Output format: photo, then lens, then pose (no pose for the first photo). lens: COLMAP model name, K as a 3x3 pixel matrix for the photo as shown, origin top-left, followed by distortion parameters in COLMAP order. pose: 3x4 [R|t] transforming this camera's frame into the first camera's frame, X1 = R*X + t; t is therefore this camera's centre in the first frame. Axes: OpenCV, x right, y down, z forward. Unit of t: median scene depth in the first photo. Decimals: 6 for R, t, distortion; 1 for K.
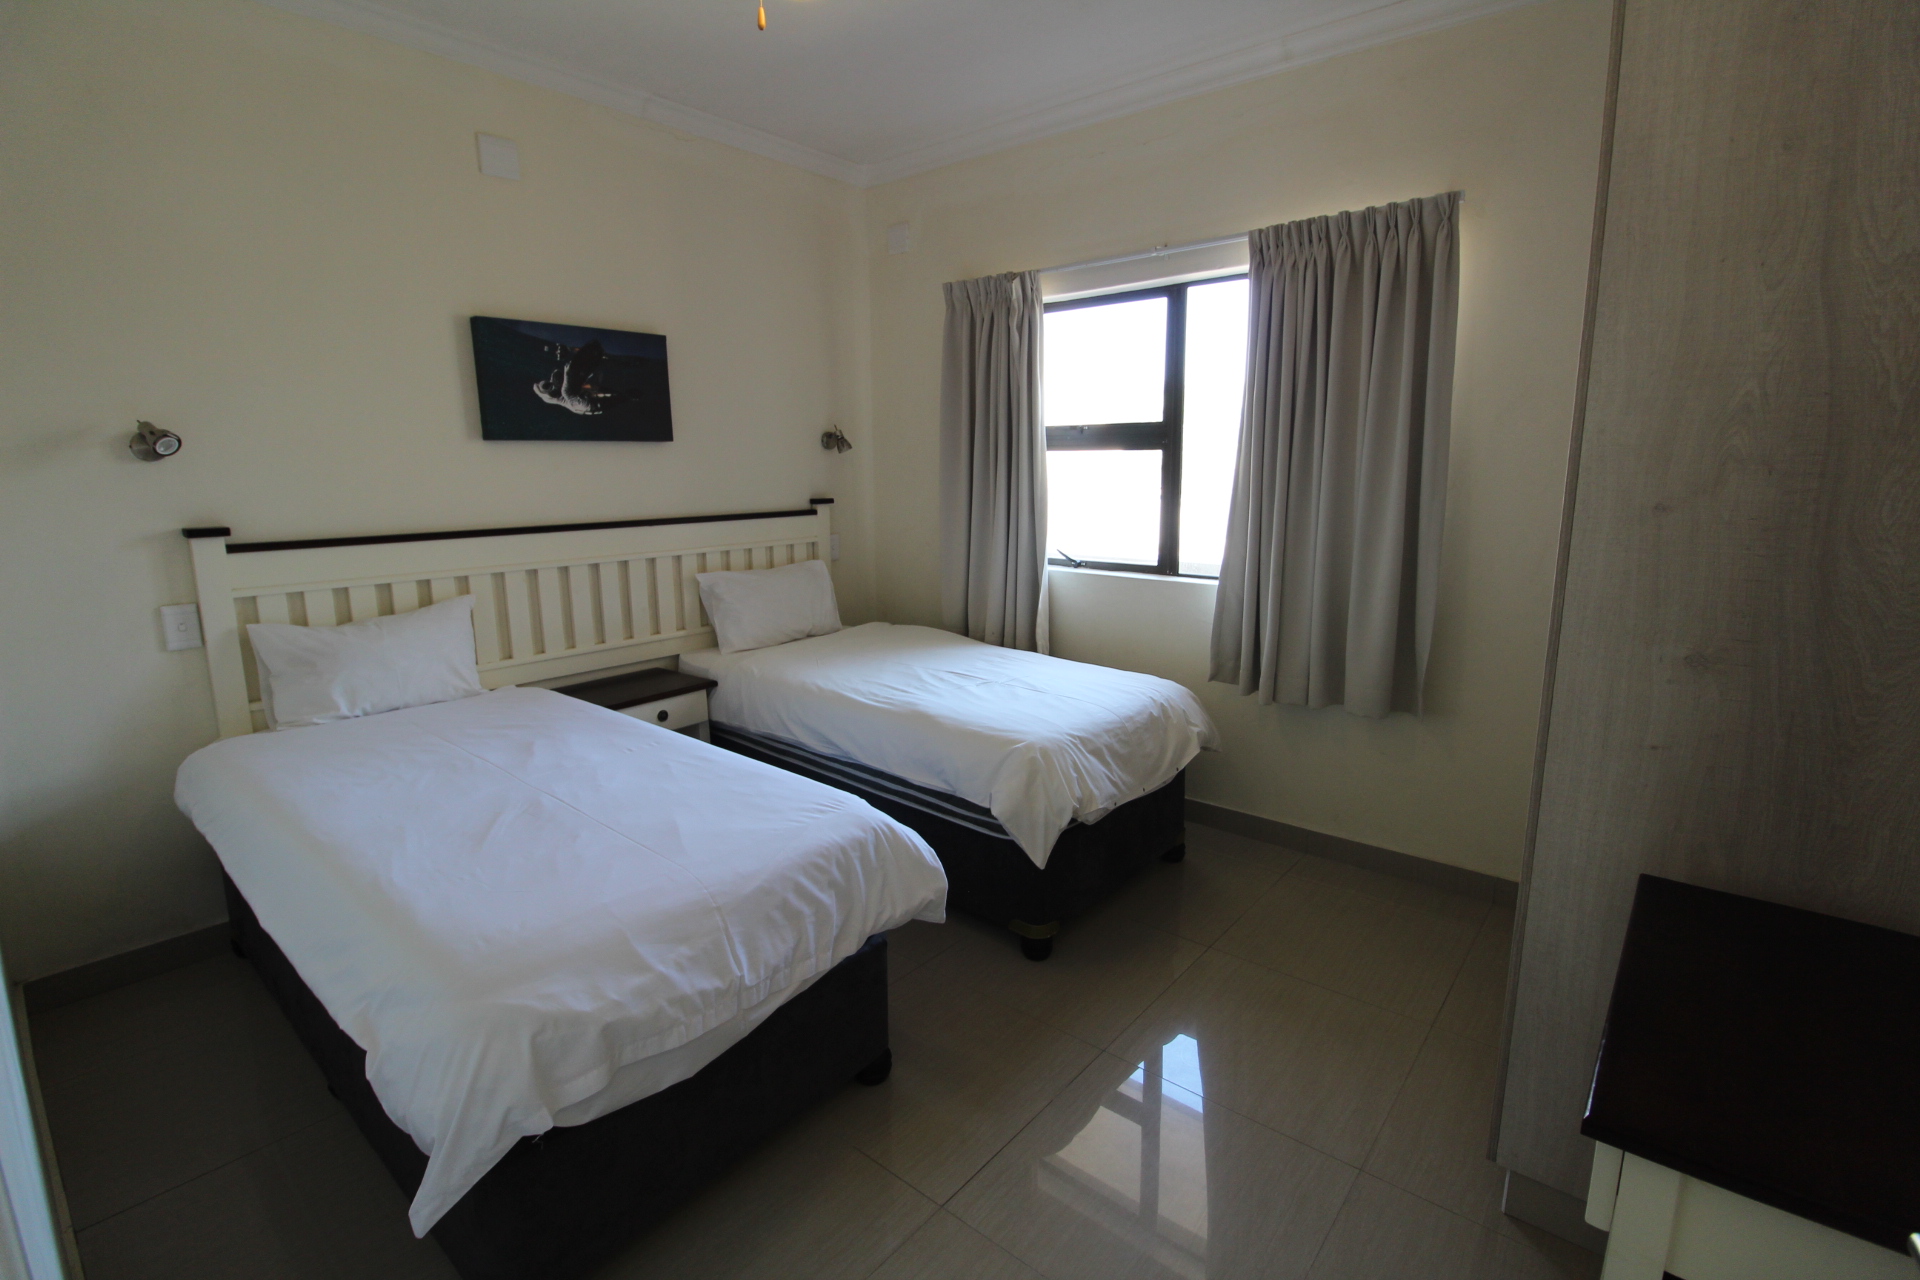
lens RADIAL K [[895.5, 0, 968.5], [0, 895.5, 625.4], [0, 0, 1]] dist [0.001005, -0.011928]
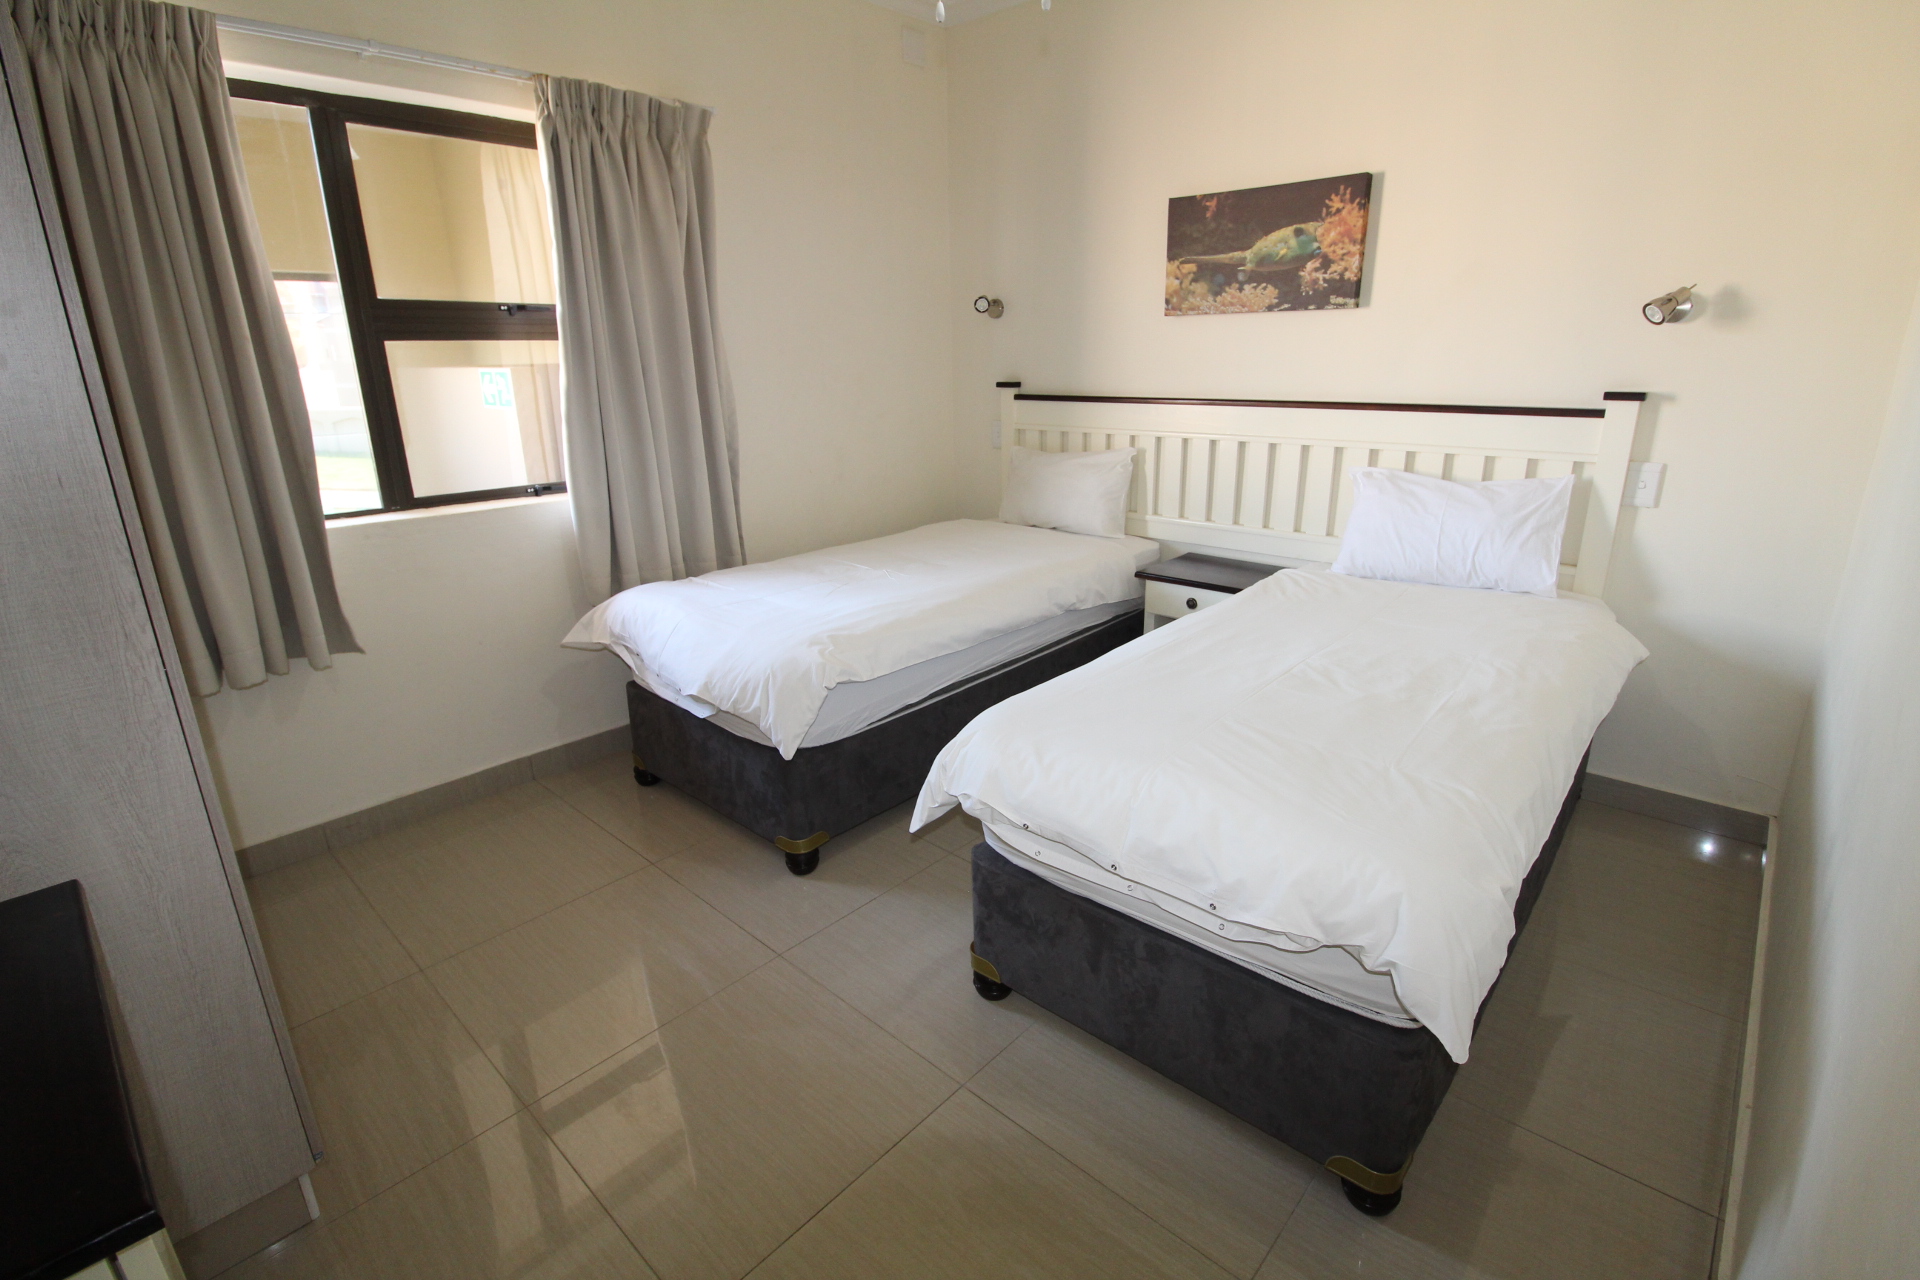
lens RADIAL K [[895.5, 0, 968.5], [0, 895.5, 625.4], [0, 0, 1]] dist [0.001005, -0.011928]
pose [[-0.042910, 0.306155, -0.951014, 0.635363], [-0.158780, 0.937703, 0.309034, -0.145795], [0.986381, 0.164263, 0.008375, 0.781248]]
